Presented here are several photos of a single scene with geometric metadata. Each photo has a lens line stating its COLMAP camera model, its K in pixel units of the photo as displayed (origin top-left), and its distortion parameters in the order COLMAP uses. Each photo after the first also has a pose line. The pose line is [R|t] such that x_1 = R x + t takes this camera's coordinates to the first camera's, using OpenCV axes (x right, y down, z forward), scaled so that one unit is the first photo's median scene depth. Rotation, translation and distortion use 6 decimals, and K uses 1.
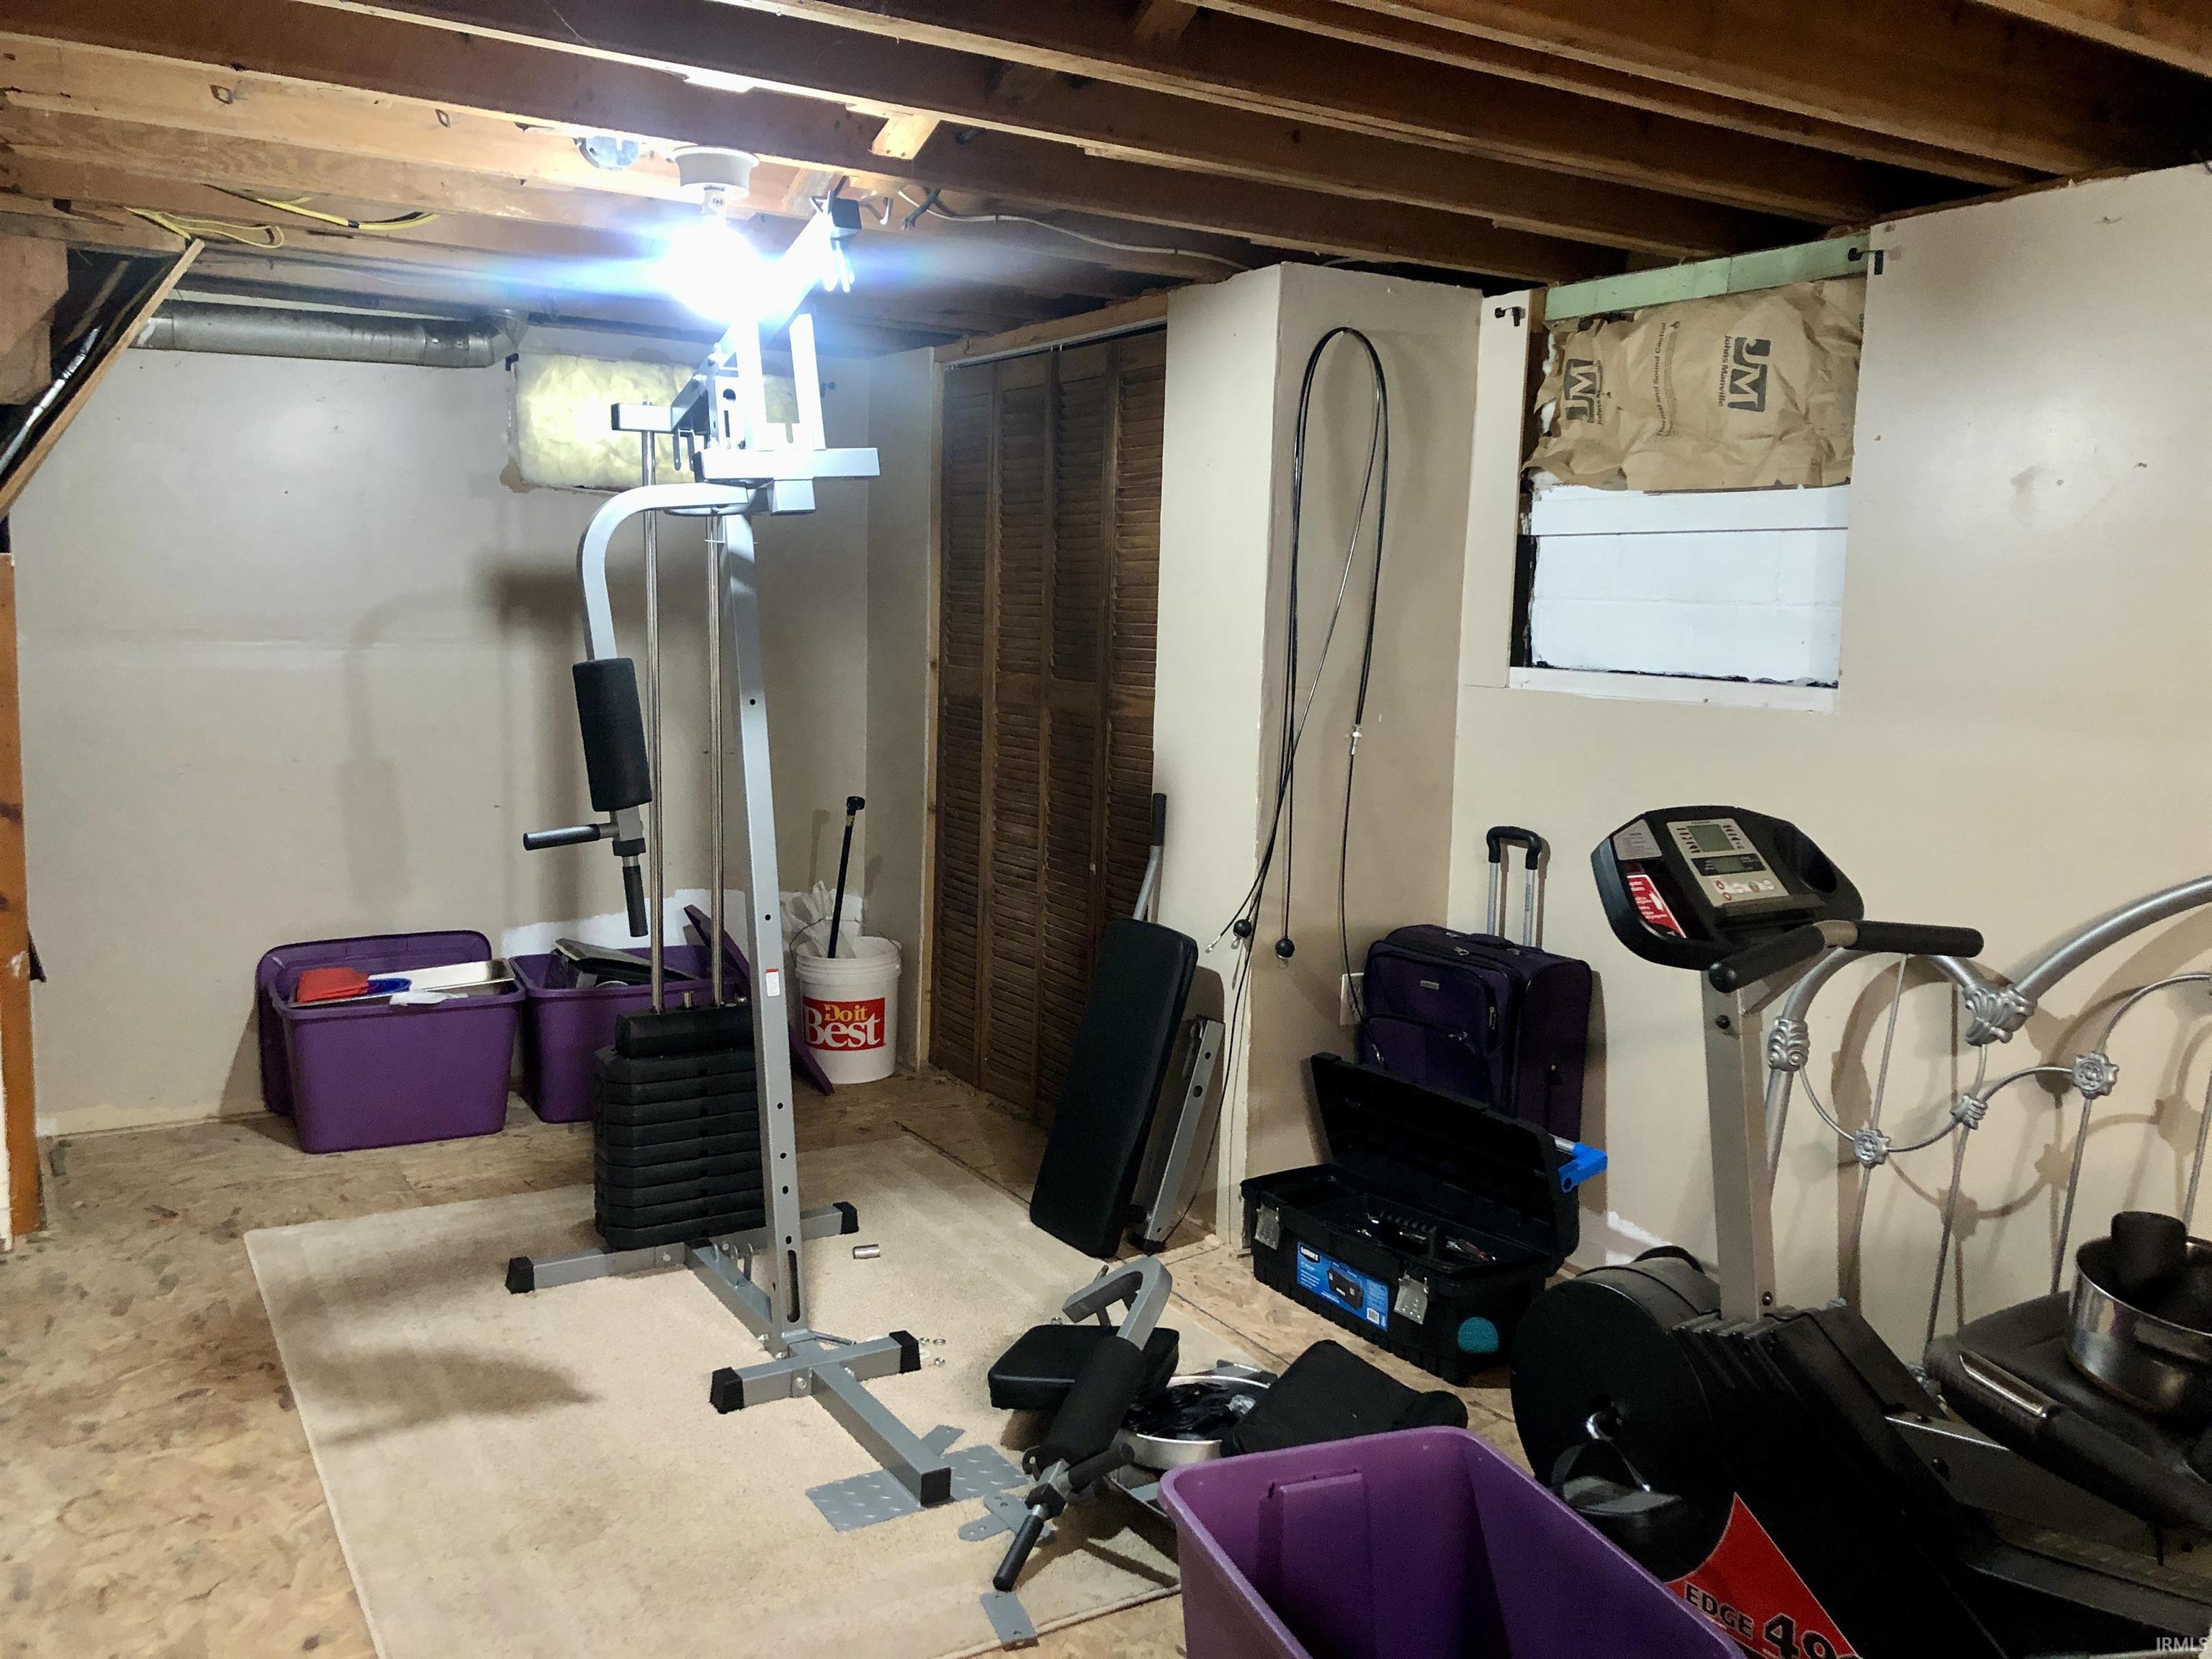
lens RADIAL K [[1782.2, 0, 1093.3], [0, 1782.2, 833.6], [0, 0, 1]] dist [0.004531, -0.002646]
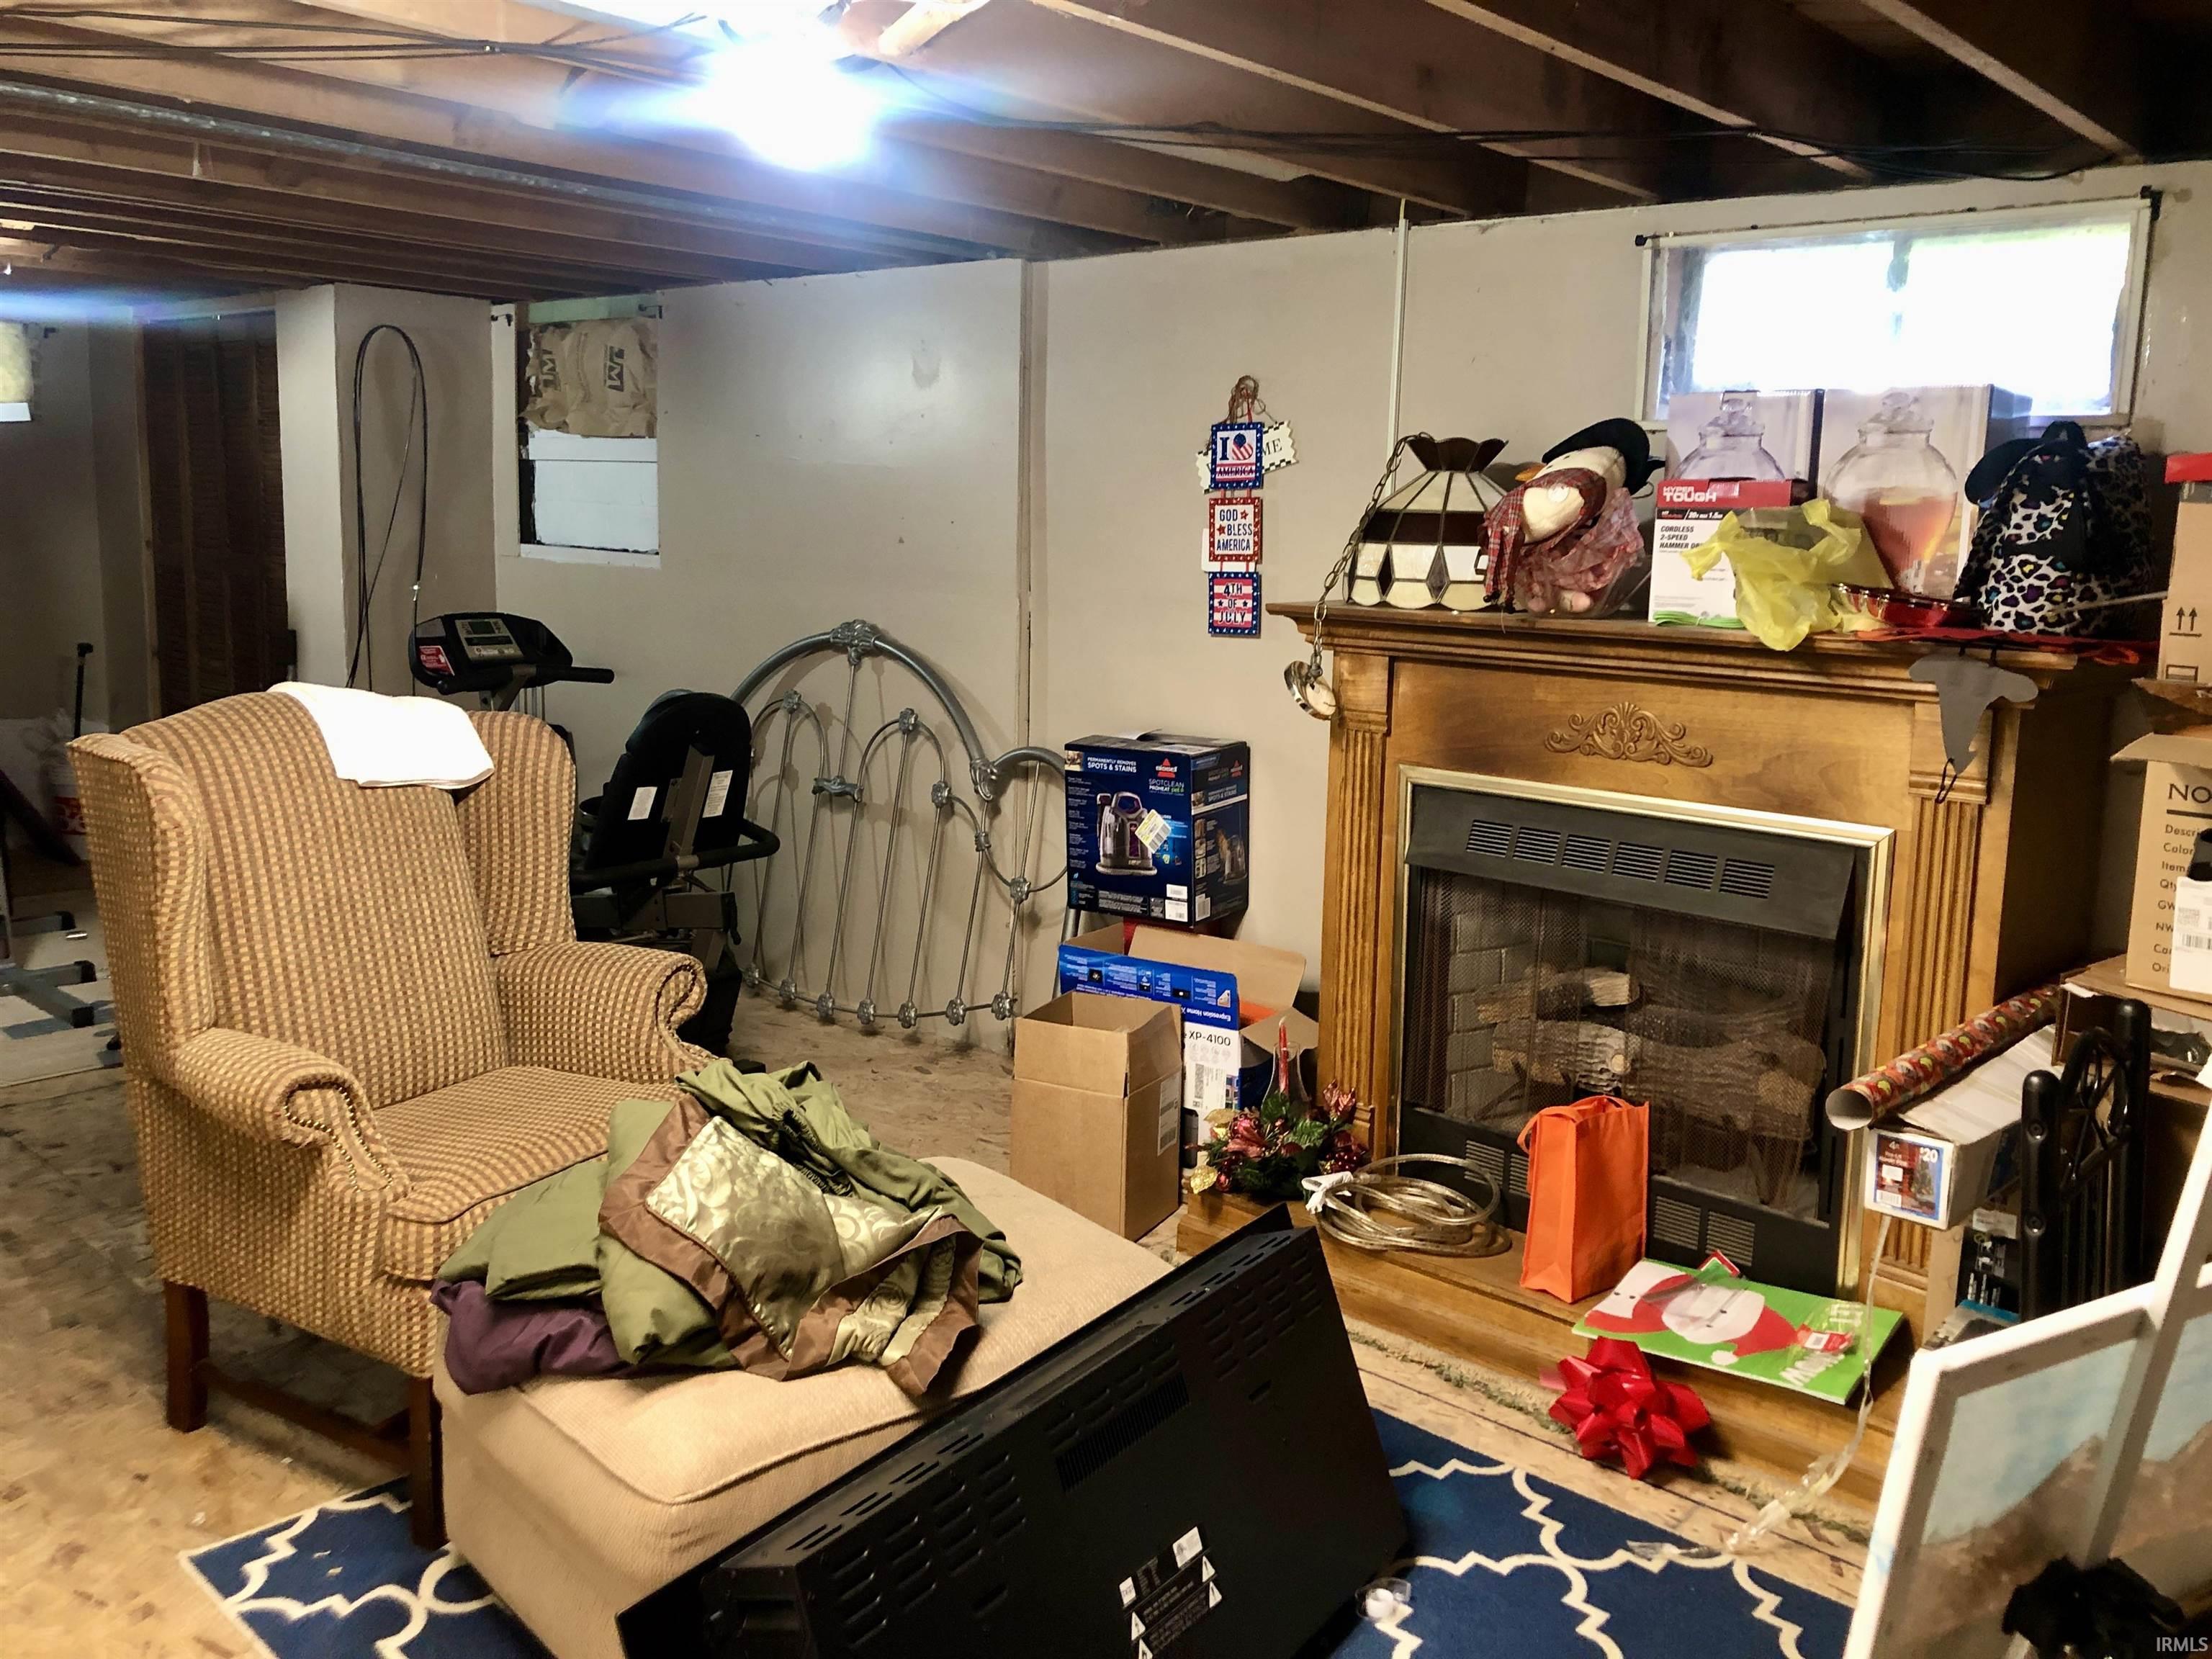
lens RADIAL K [[1782.2, 0, 1124.6], [0, 1782.2, 816.5], [0, 0, 1]] dist [0.004531, -0.002646]
pose [[0.951237, -0.046326, 0.304964, 0.255794], [0.030334, 0.997915, 0.056973, 0.074453], [-0.306967, -0.044944, 0.950658, -0.684079]]
